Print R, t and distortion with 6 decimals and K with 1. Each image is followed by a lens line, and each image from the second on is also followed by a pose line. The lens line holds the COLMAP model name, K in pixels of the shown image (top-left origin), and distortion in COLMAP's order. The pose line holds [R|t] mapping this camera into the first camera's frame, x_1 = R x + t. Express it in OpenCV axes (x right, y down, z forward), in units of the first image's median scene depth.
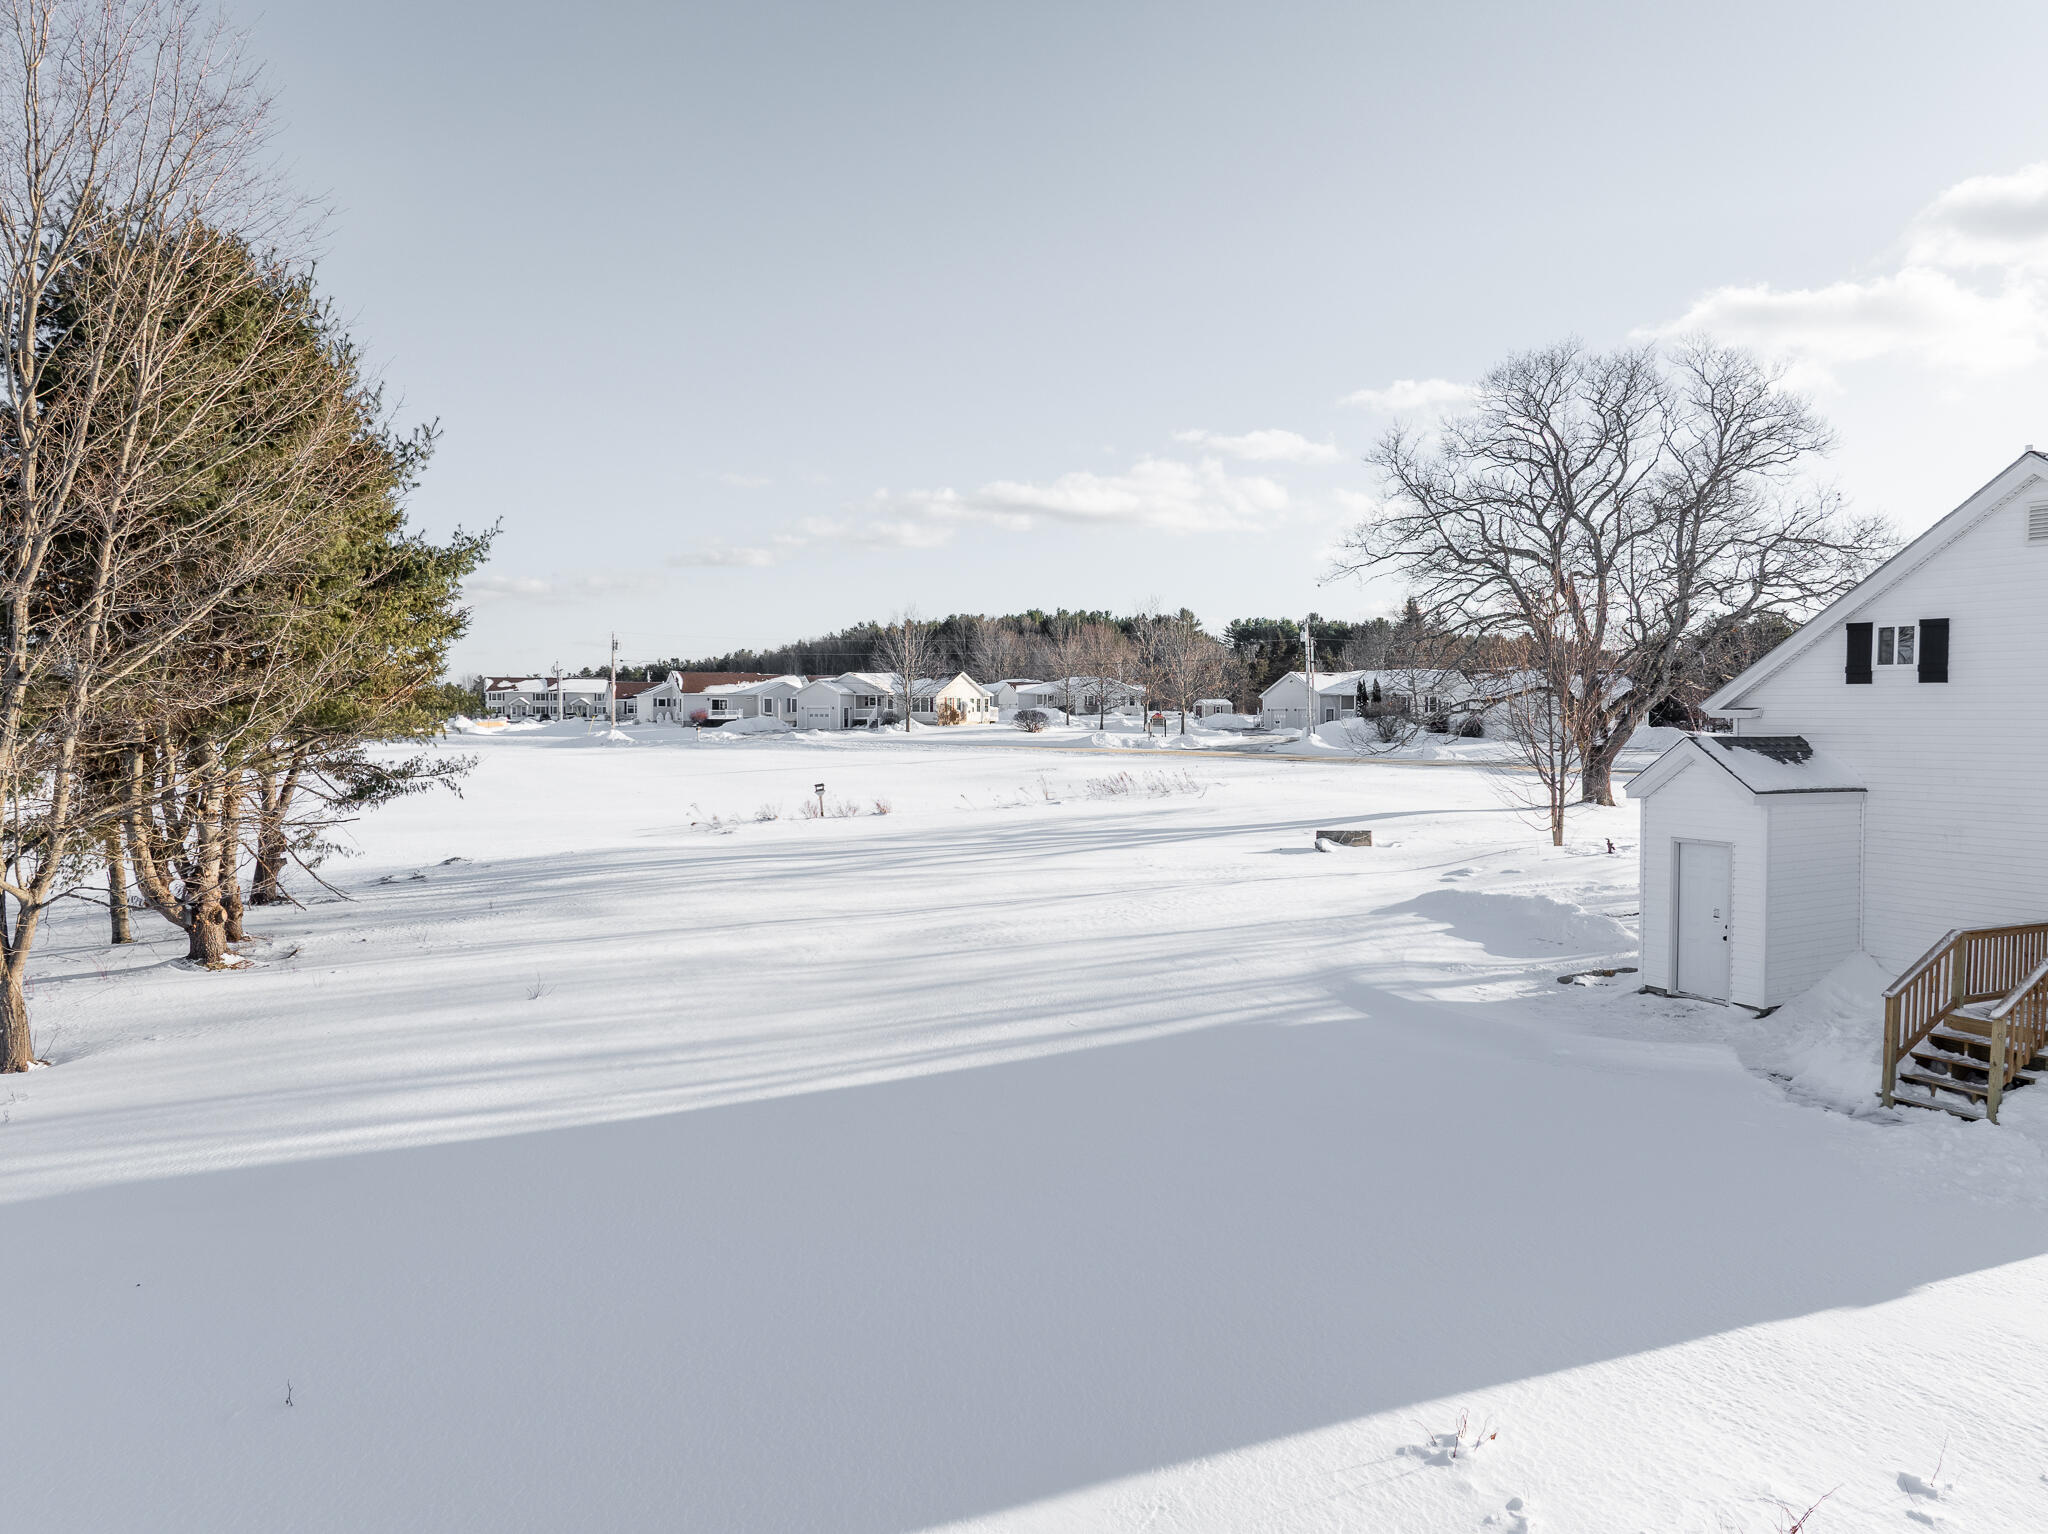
lens RADIAL K [[1446.9, 0, 1024.0], [0, 1446.9, 767.0], [0, 0, 1]] dist [-0.031622, -0.001315]
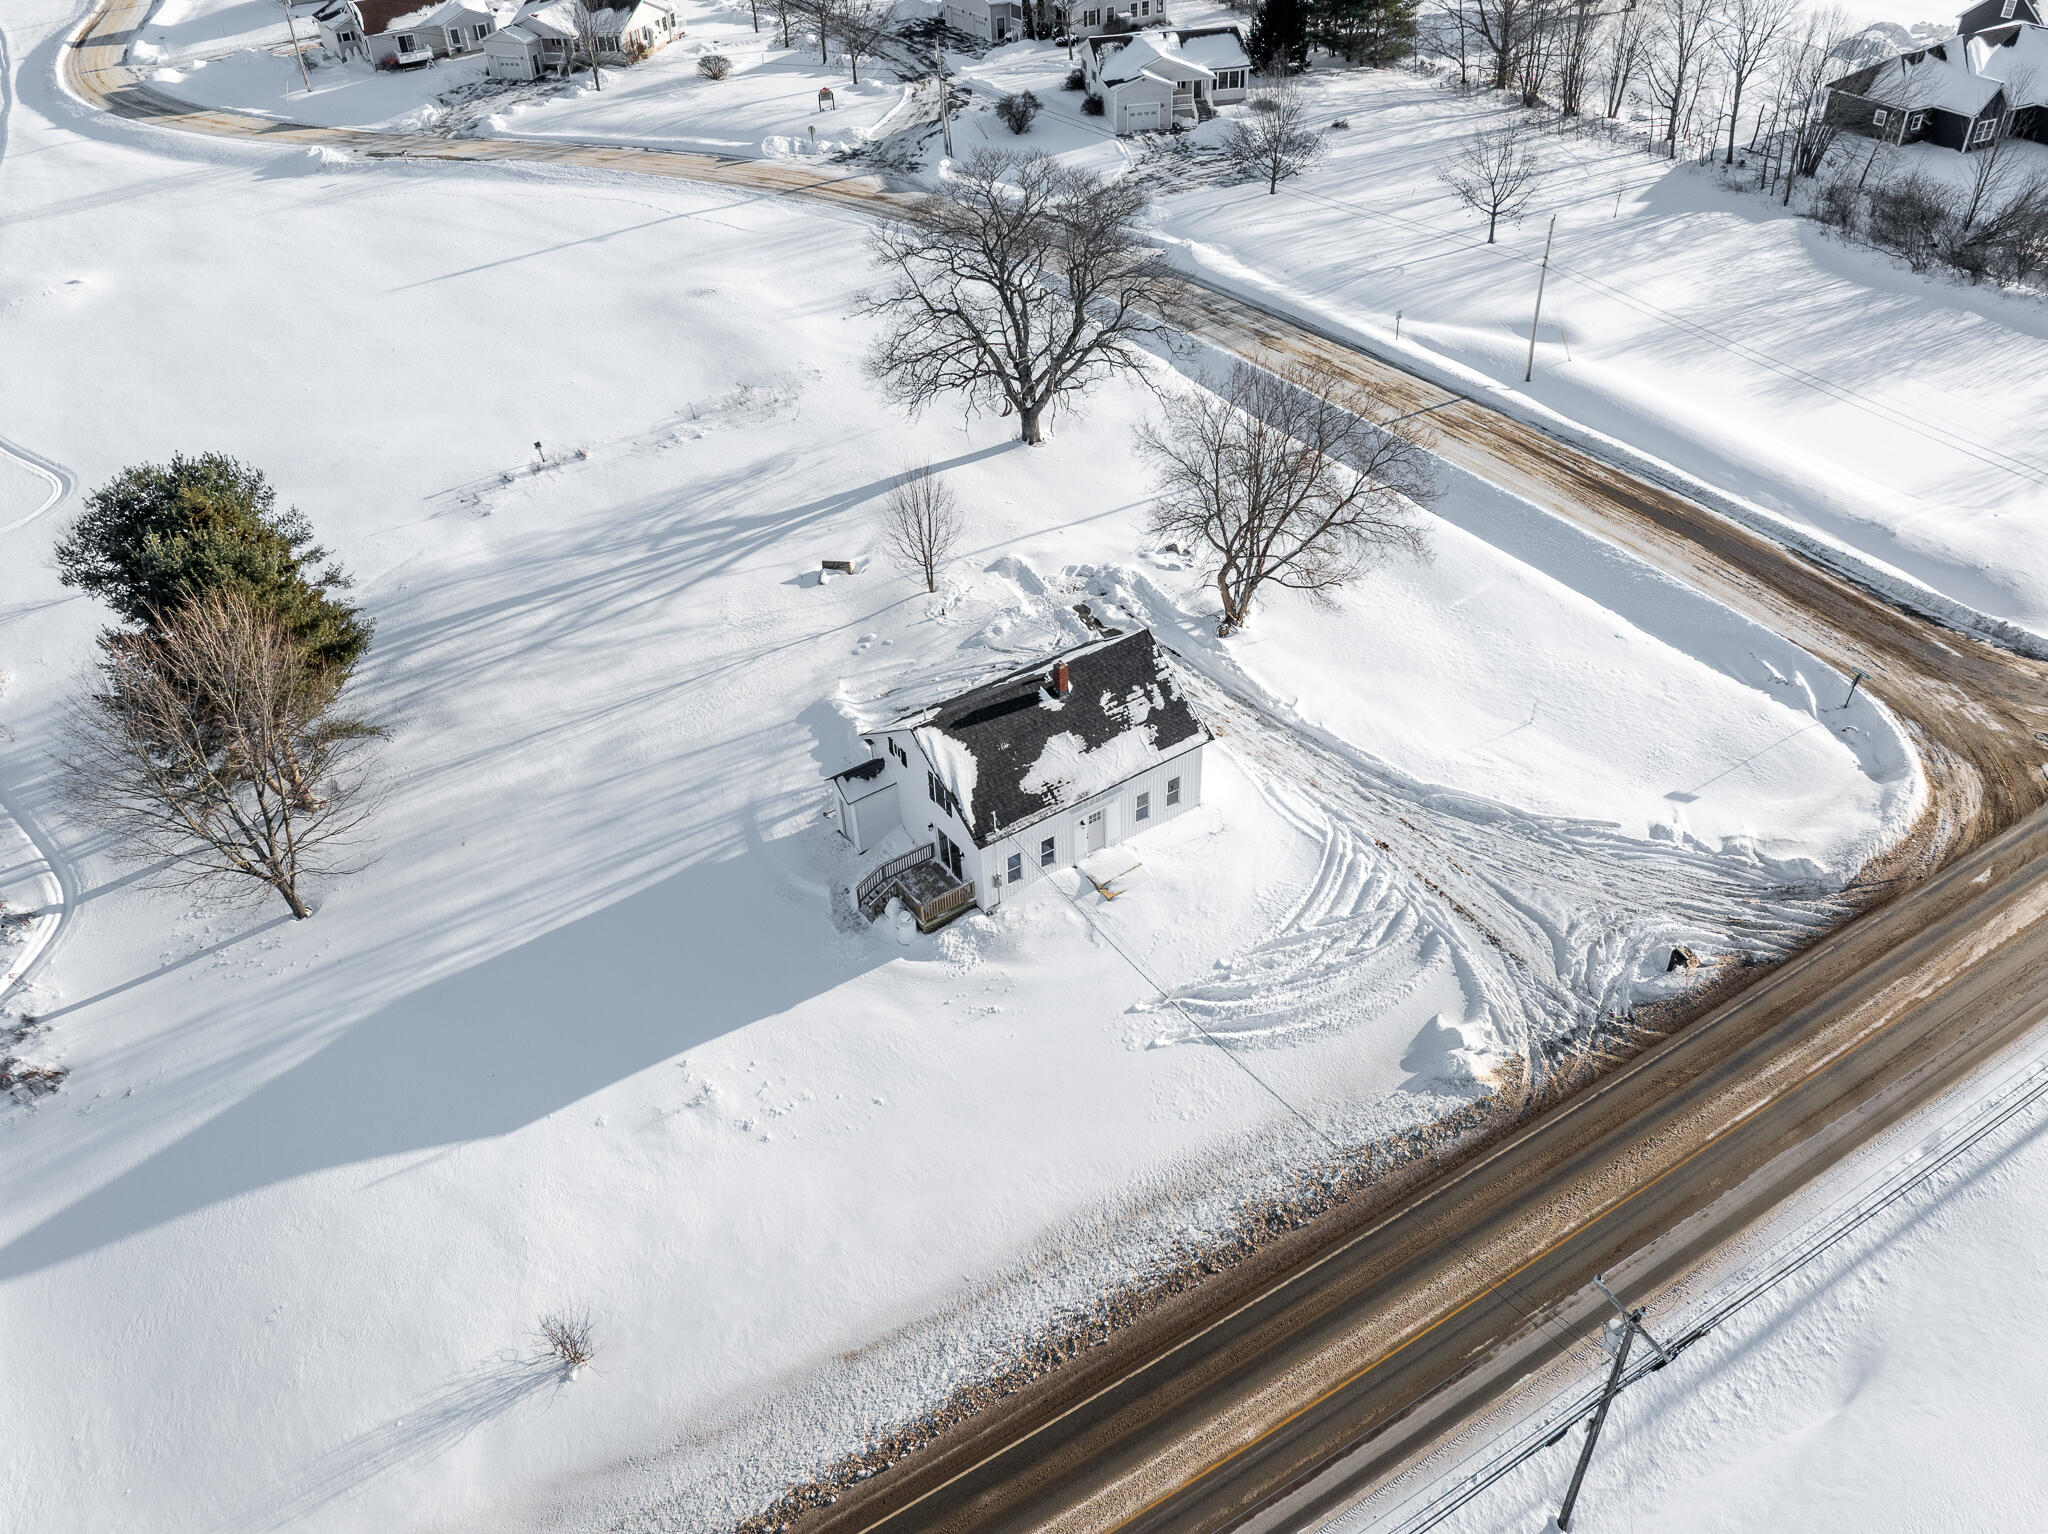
lens RADIAL K [[1548.5, 0, 1024.0], [0, 1548.5, 767.0], [0, 0, 1]] dist [-0.027303, -0.008472]
pose [[0.990362, -0.111960, 0.081536, 0.076380], [0.044305, 0.813851, 0.579382, -0.247052], [-0.131225, -0.570186, 0.810967, -0.219735]]
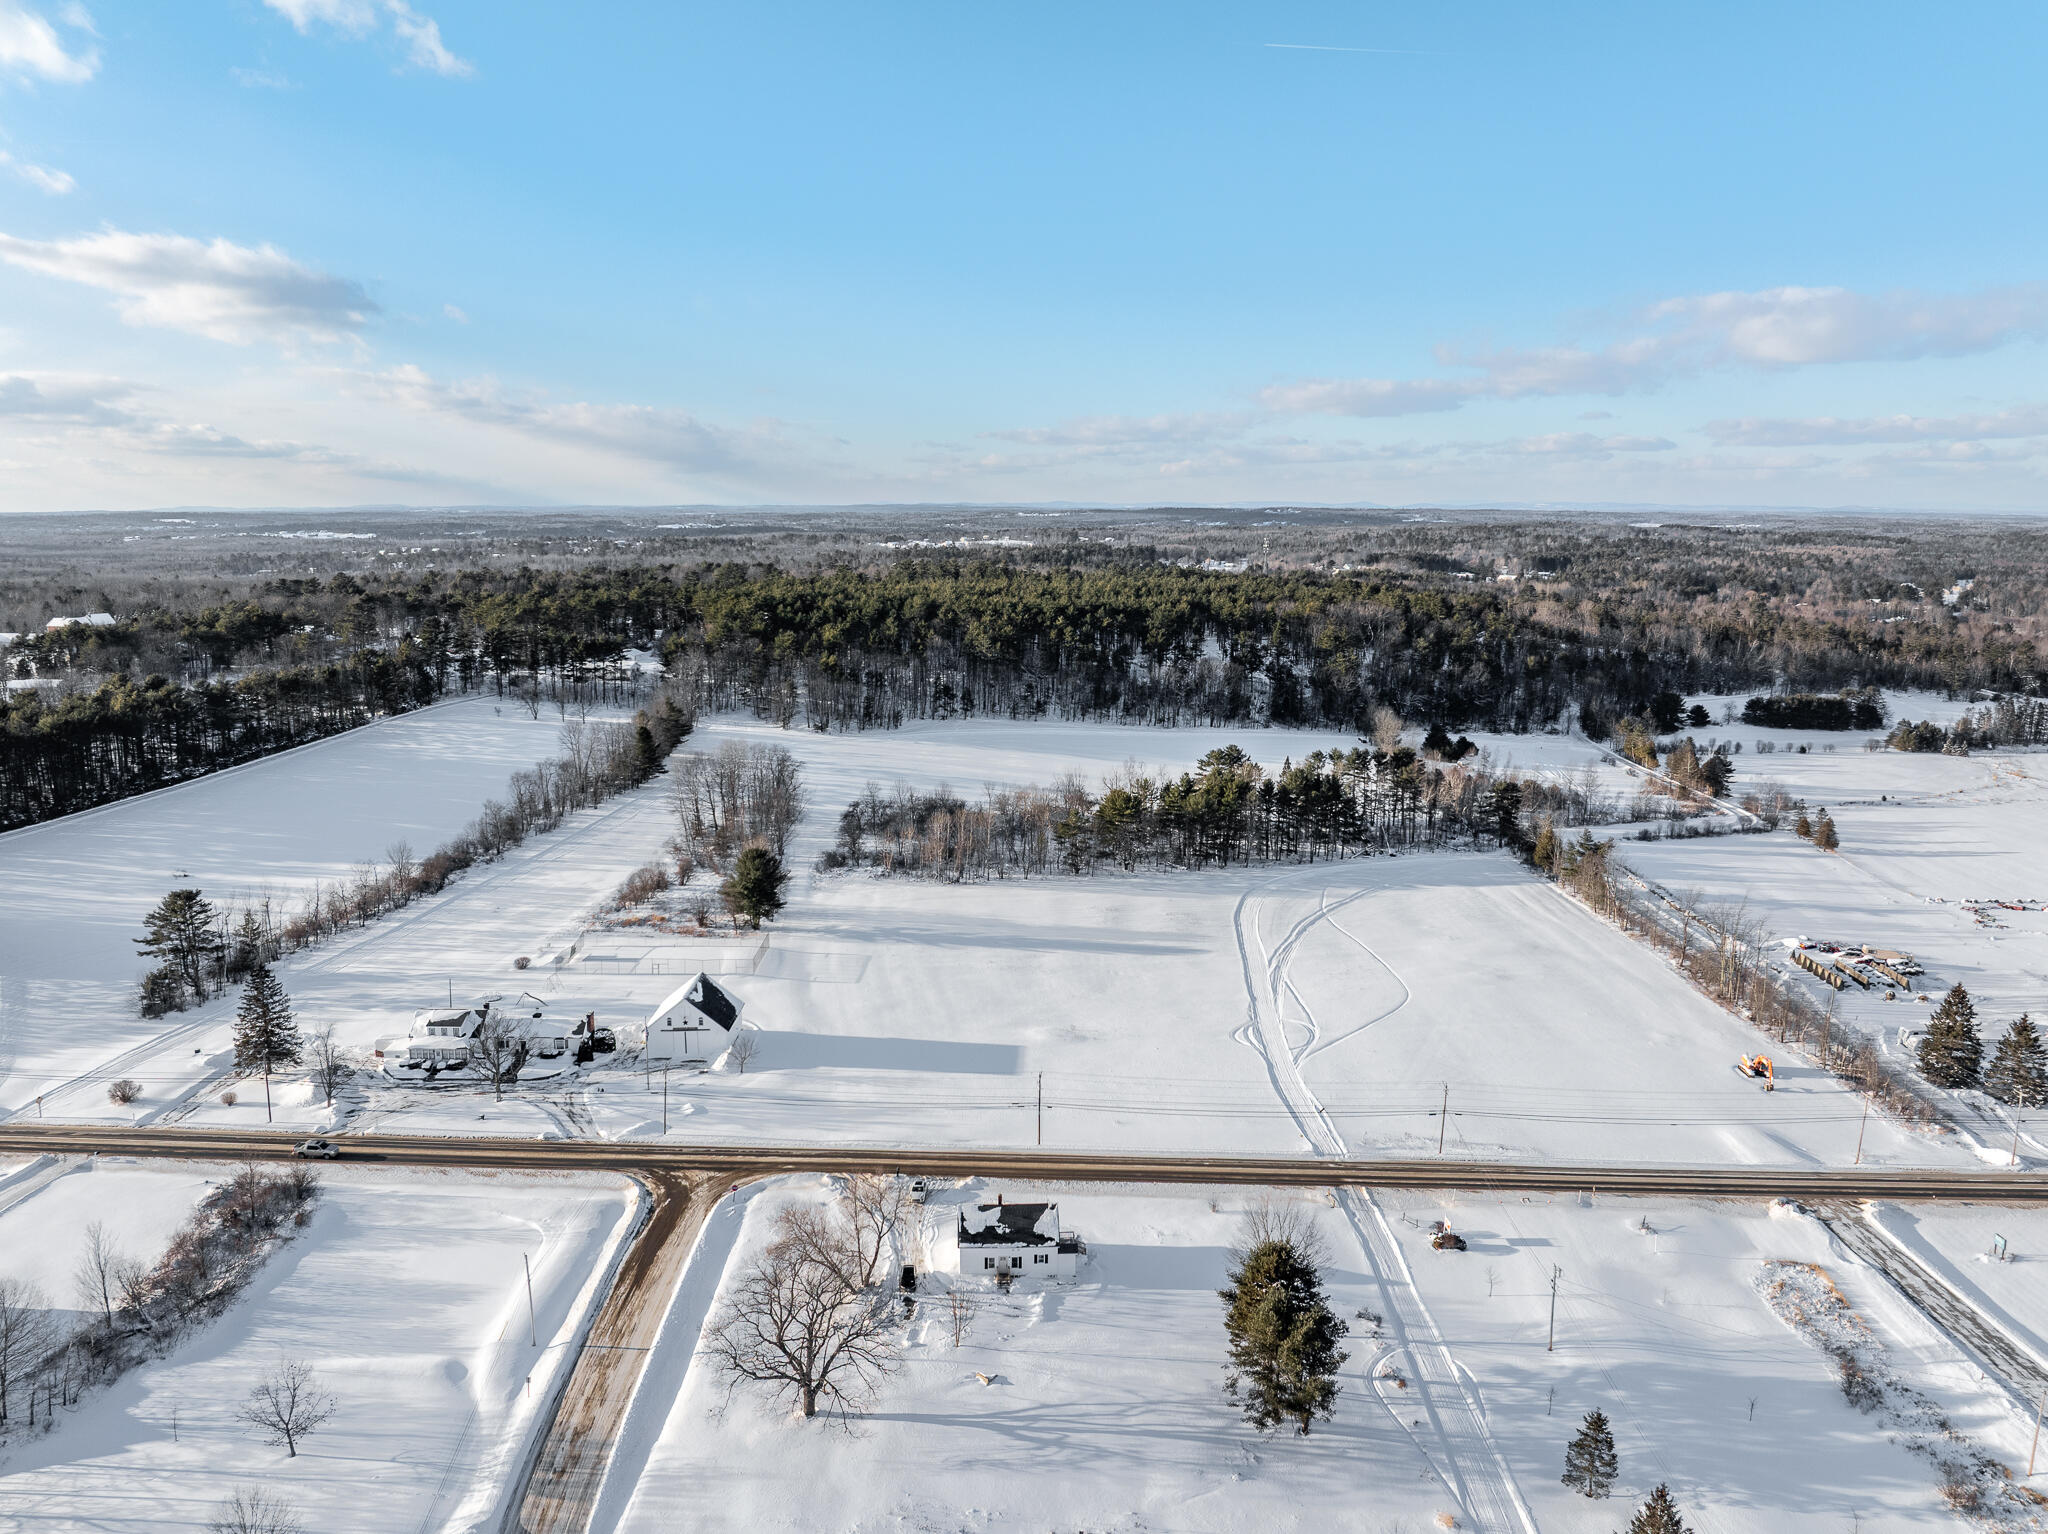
lens RADIAL K [[1475.1, 0, 1024.0], [0, 1475.1, 767.0], [0, 0, 1]] dist [-0.020662, -0.030776]
pose [[-0.910687, -0.072686, 0.406651, -0.330295], [0.016070, 0.977420, 0.210695, -0.589564], [-0.412783, 0.198412, -0.888956, 1.060962]]
